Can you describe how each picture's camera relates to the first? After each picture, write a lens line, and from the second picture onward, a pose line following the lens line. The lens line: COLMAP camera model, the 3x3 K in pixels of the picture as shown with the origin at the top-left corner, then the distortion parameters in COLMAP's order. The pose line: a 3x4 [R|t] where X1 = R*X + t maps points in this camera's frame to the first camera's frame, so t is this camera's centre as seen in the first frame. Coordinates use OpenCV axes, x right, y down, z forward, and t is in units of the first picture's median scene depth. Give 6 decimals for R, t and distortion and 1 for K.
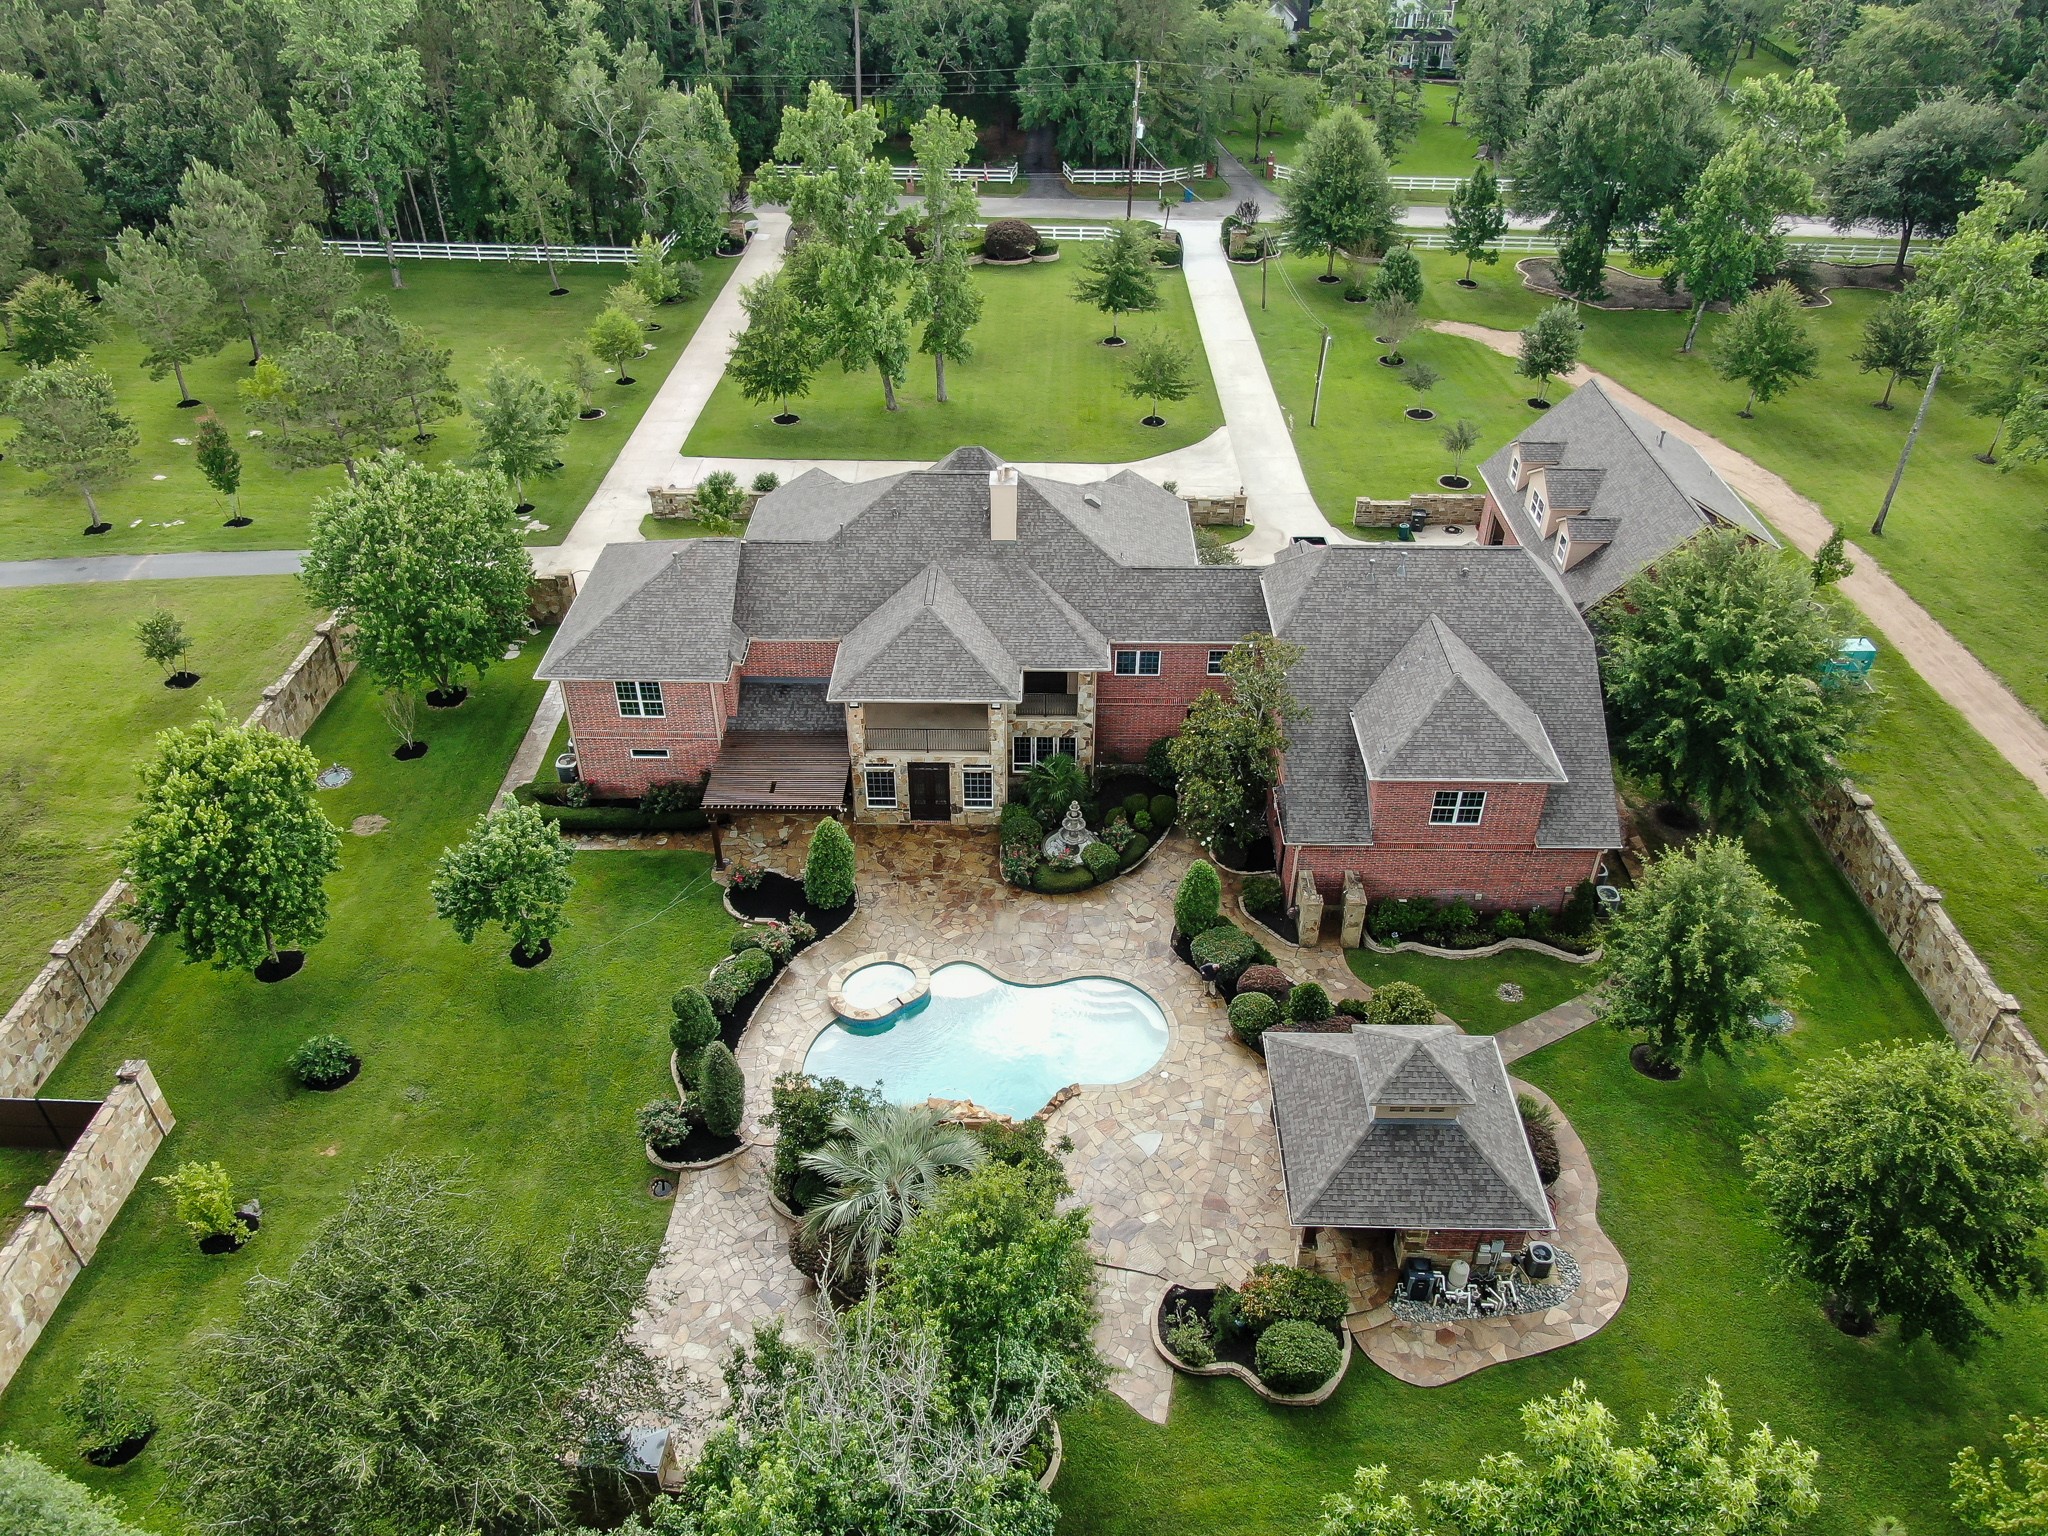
lens RADIAL K [[1478.2, 0, 1024.0], [0, 1478.2, 768.0], [0, 0, 1]] dist [-0.007573, -0.007963]
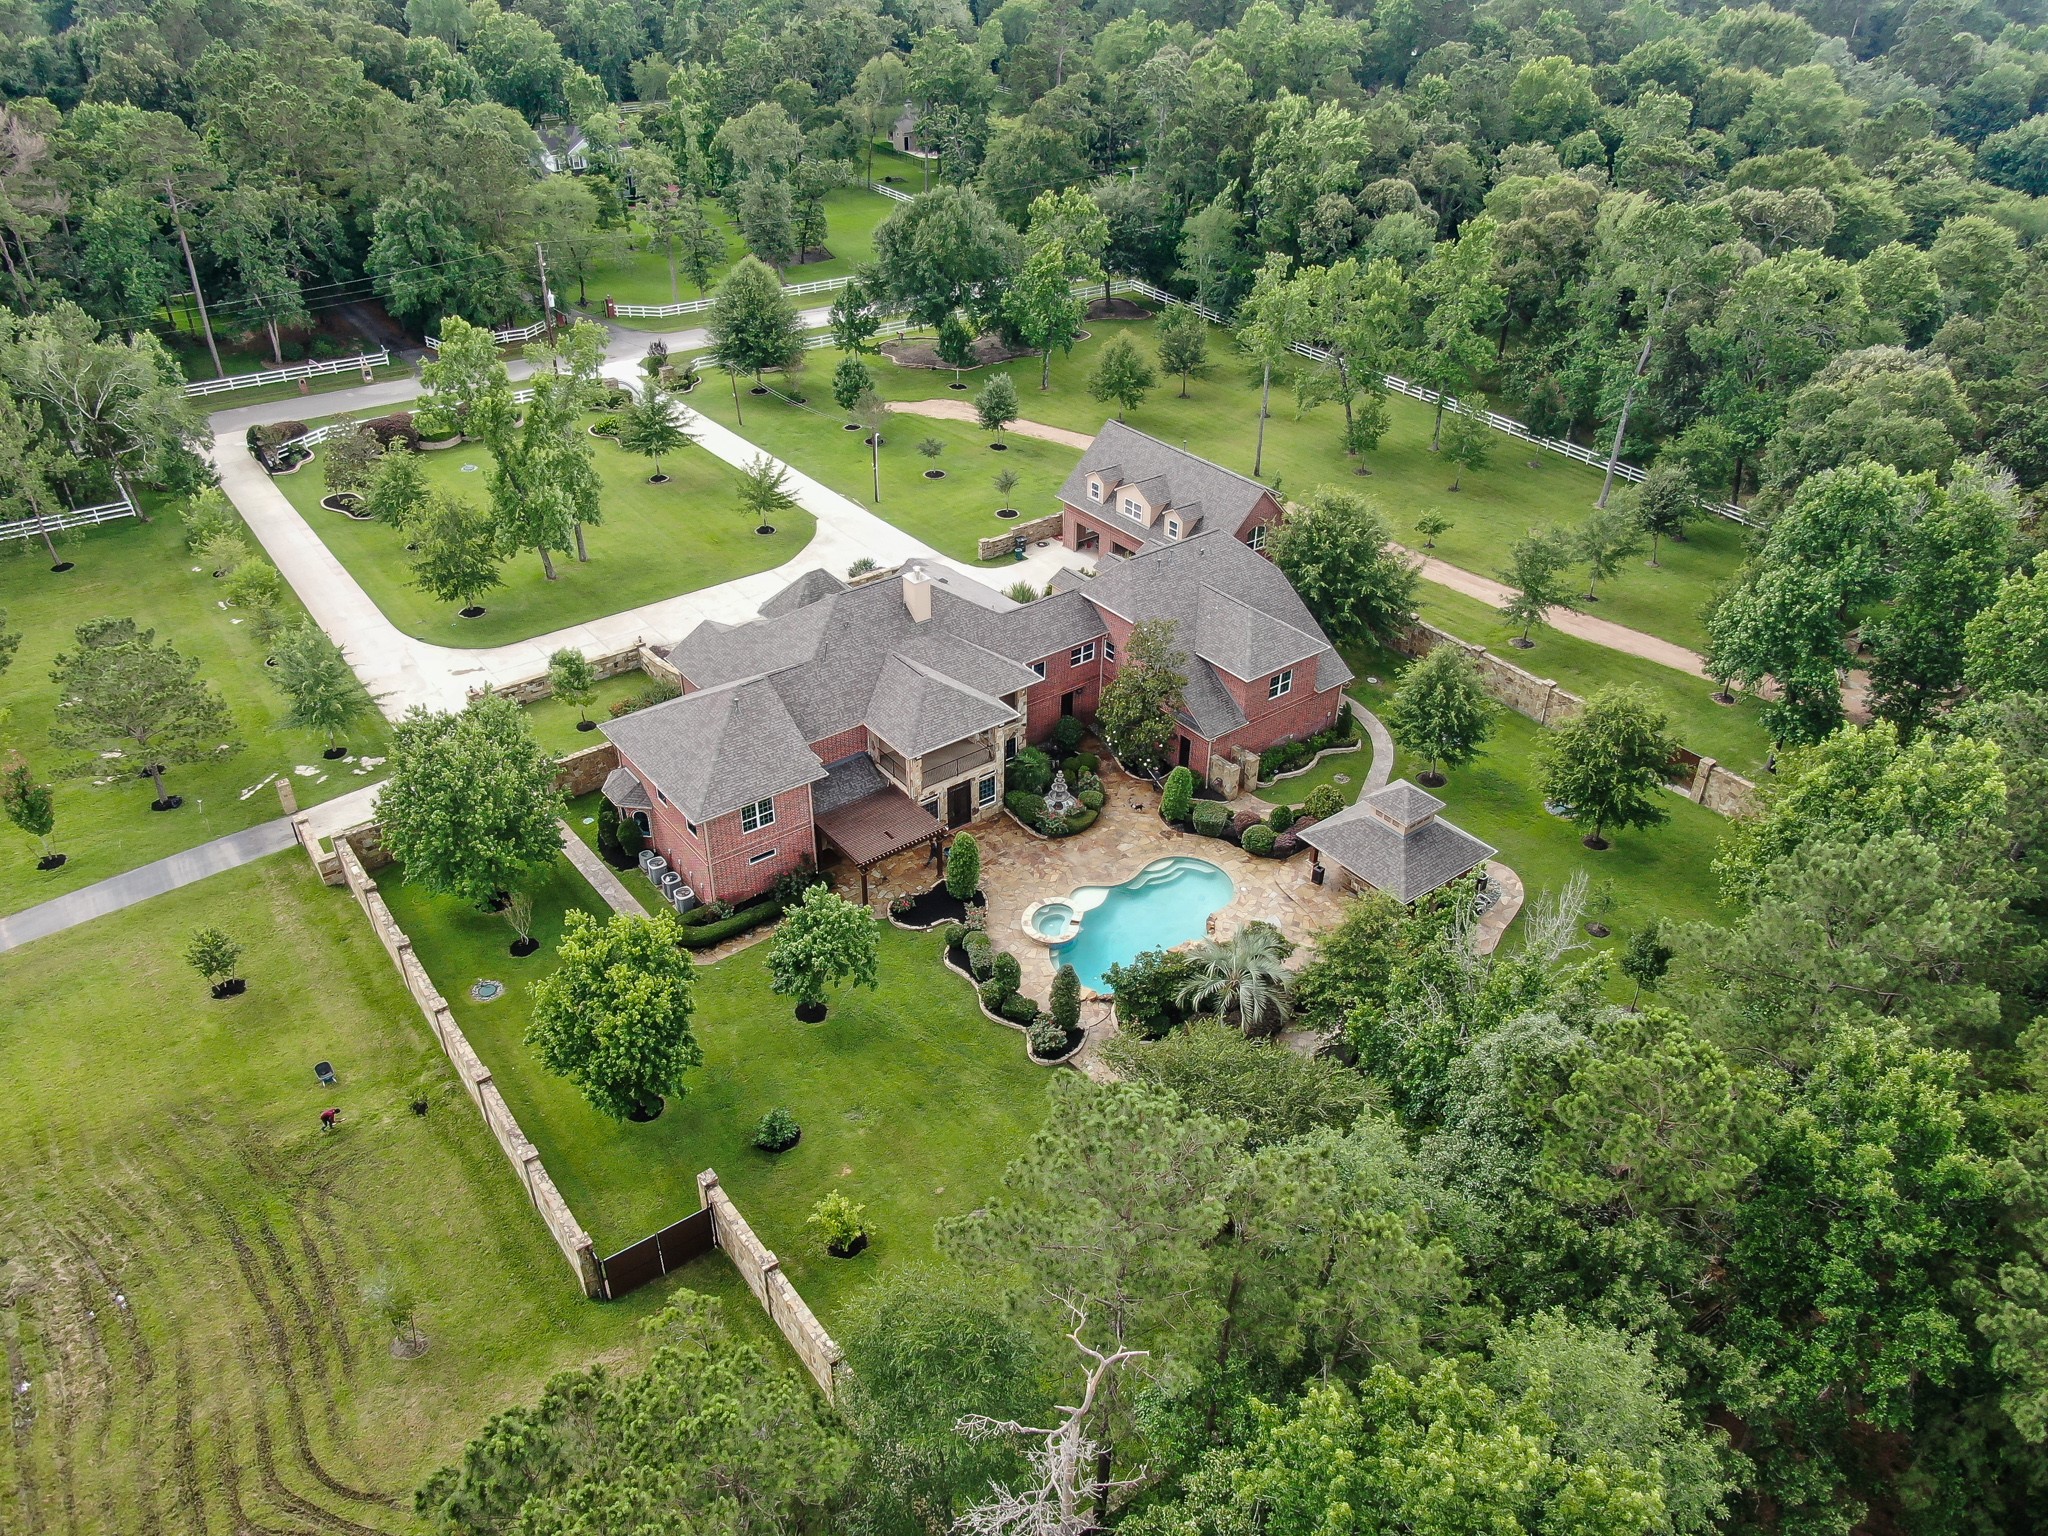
lens RADIAL K [[1478.2, 0, 1024.0], [0, 1478.2, 768.0], [0, 0, 1]] dist [-0.007573, -0.007963]
pose [[0.782339, -0.336124, 0.524372, -0.727305], [0.357185, 0.931812, 0.064391, -0.083255], [-0.510259, 0.136922, 0.849051, -0.204490]]
